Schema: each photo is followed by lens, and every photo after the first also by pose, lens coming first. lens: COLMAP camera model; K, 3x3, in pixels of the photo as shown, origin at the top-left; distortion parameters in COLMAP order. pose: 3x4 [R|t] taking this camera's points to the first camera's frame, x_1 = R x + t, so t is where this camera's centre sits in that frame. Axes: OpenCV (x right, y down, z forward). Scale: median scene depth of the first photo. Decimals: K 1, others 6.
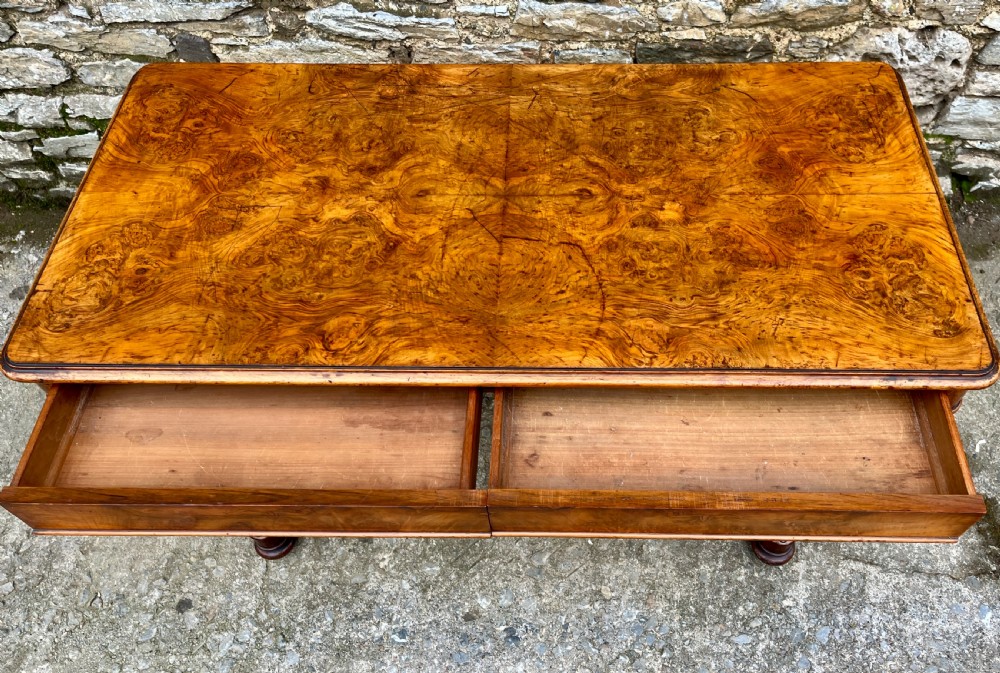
lens RADIAL K [[786.9, 0, 545.7], [0, 786.9, 360.7], [0, 0, 1]] dist [0.059120, -0.079514]
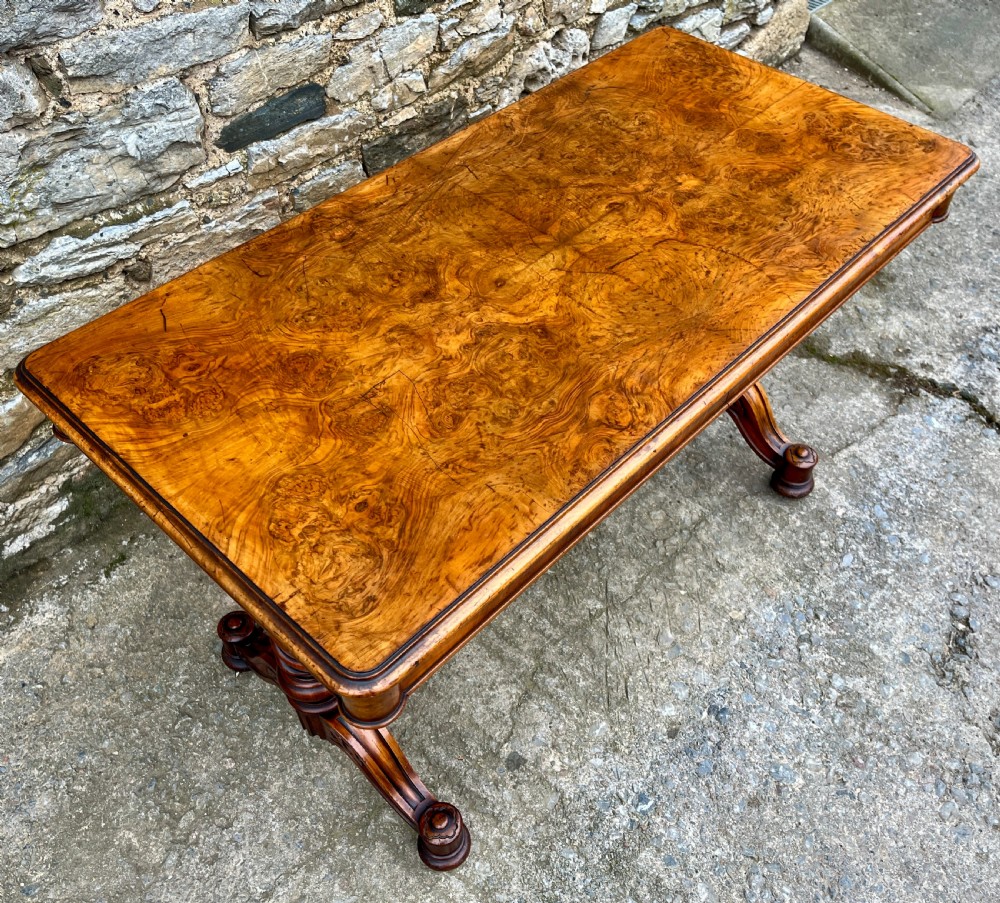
lens RADIAL K [[931.7, 0, 514.0], [0, 931.7, 470.4], [0, 0, 1]] dist [0.060890, -0.079999]
pose [[0.665472, -0.545952, 0.509002, -0.568368], [0.605774, 0.793442, 0.059048, -0.070054], [-0.436101, 0.269045, 0.858738, 0.110883]]
